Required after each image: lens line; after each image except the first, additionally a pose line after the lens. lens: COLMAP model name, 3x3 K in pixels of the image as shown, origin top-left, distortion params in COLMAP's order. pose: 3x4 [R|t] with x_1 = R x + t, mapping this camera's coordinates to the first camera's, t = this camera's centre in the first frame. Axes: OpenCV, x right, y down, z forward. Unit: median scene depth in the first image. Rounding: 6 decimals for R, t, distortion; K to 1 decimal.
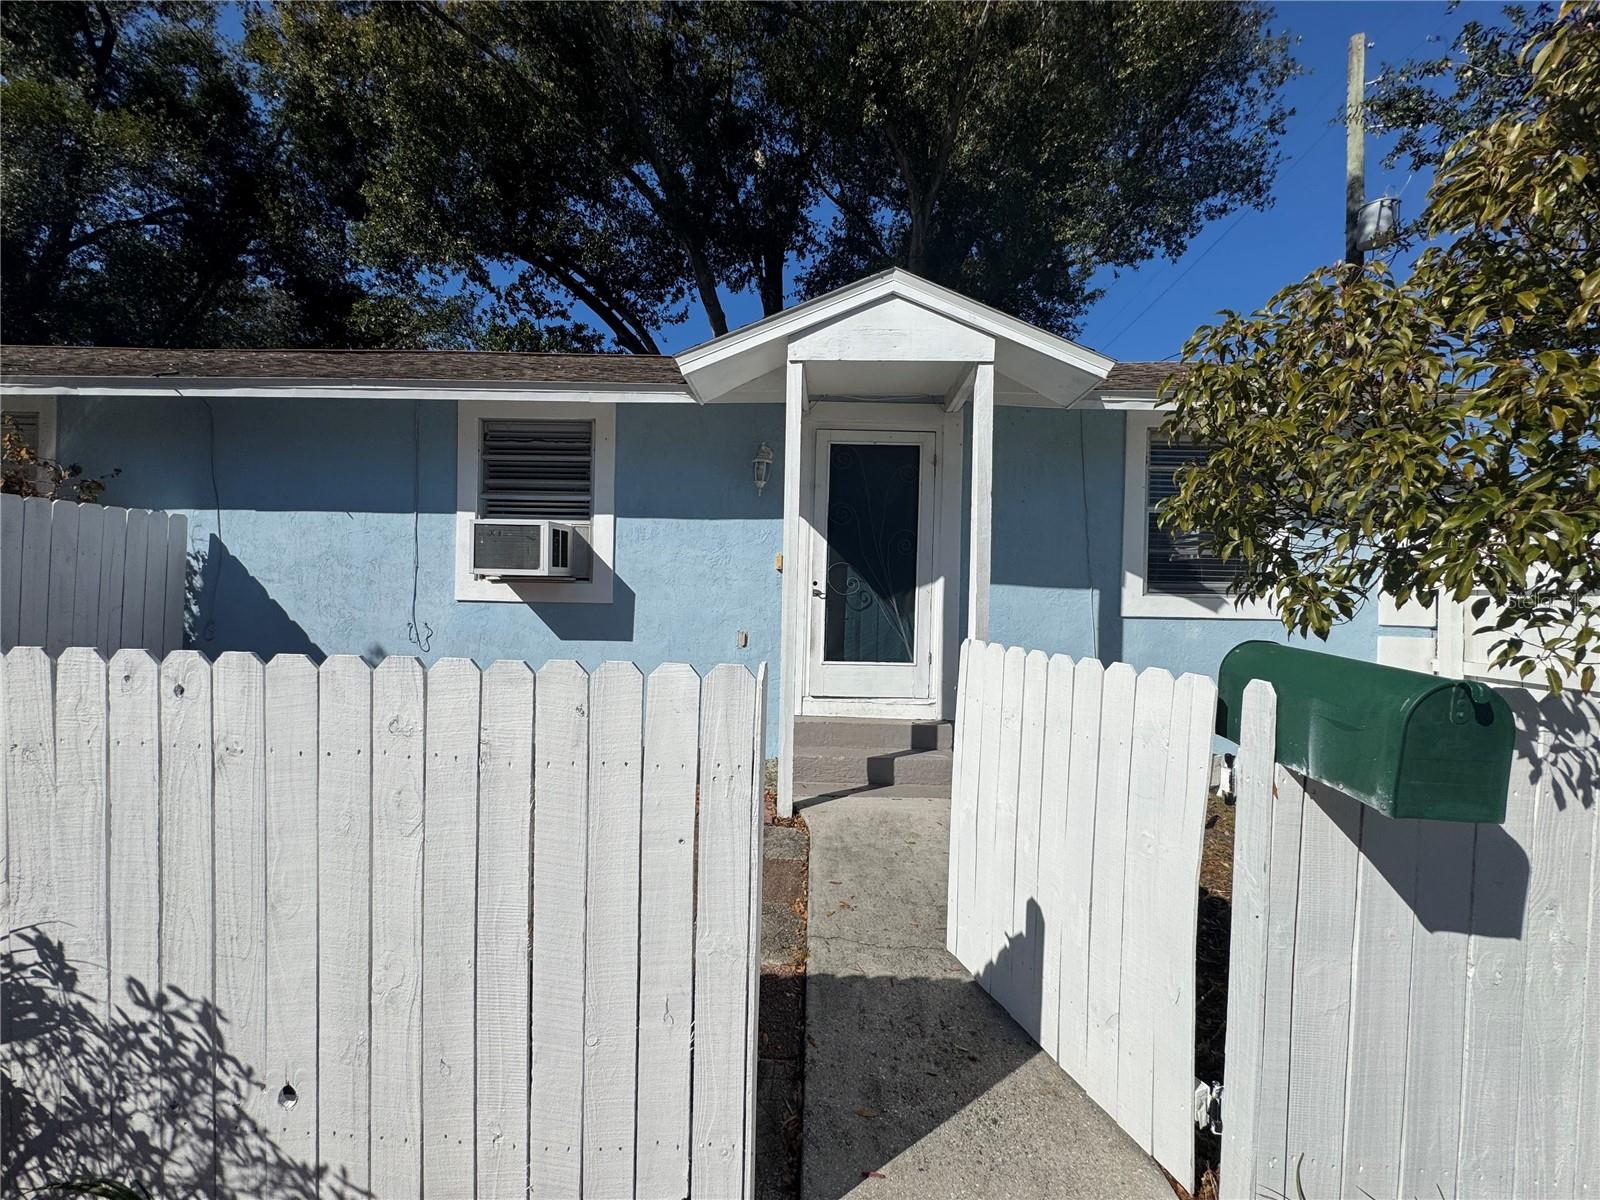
lens RADIAL K [[642.6, 0, 796.7], [0, 642.6, 601.4], [0, 0, 1]] dist [-0.002491, 0.000515]
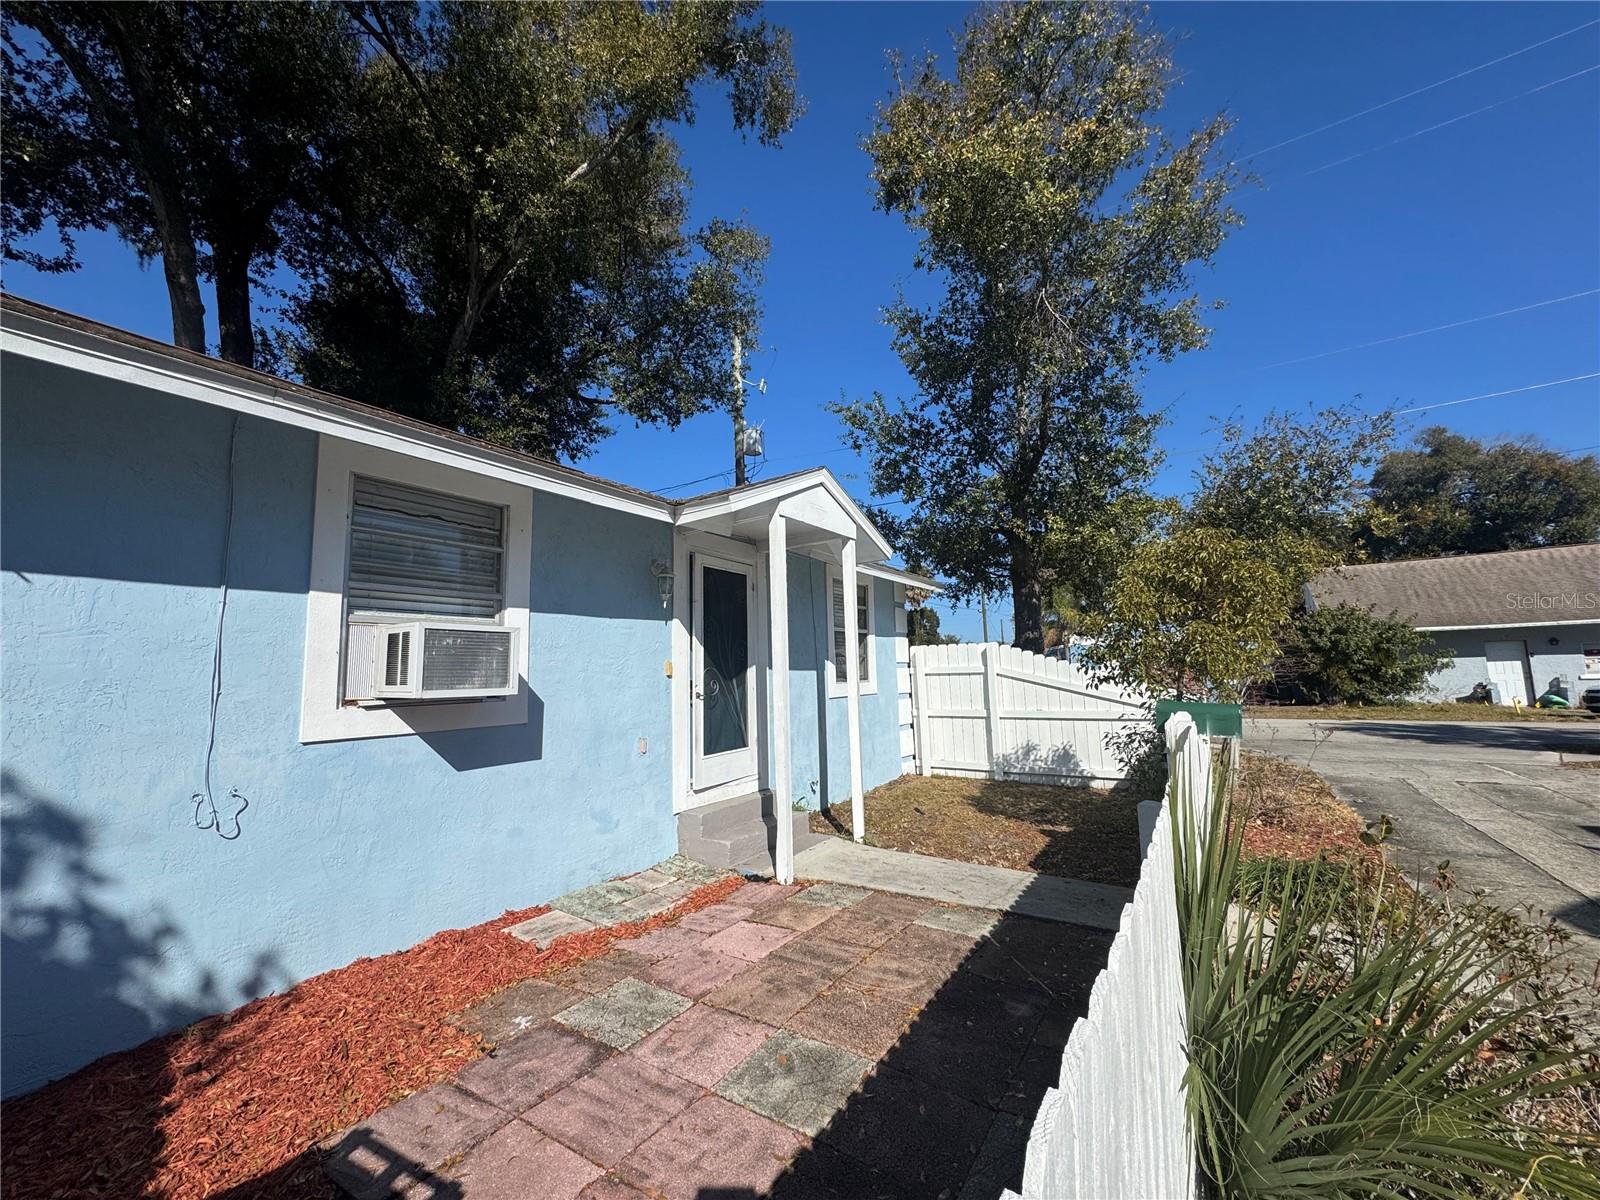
lens RADIAL K [[642.6, 0, 806.4], [0, 642.6, 597.7], [0, 0, 1]] dist [-0.002491, 0.000515]
pose [[0.511746, 0.066588, 0.856553, -0.831587], [0.047712, 0.993251, -0.105720, -0.053447], [-0.857811, 0.094970, 0.505115, 0.243881]]
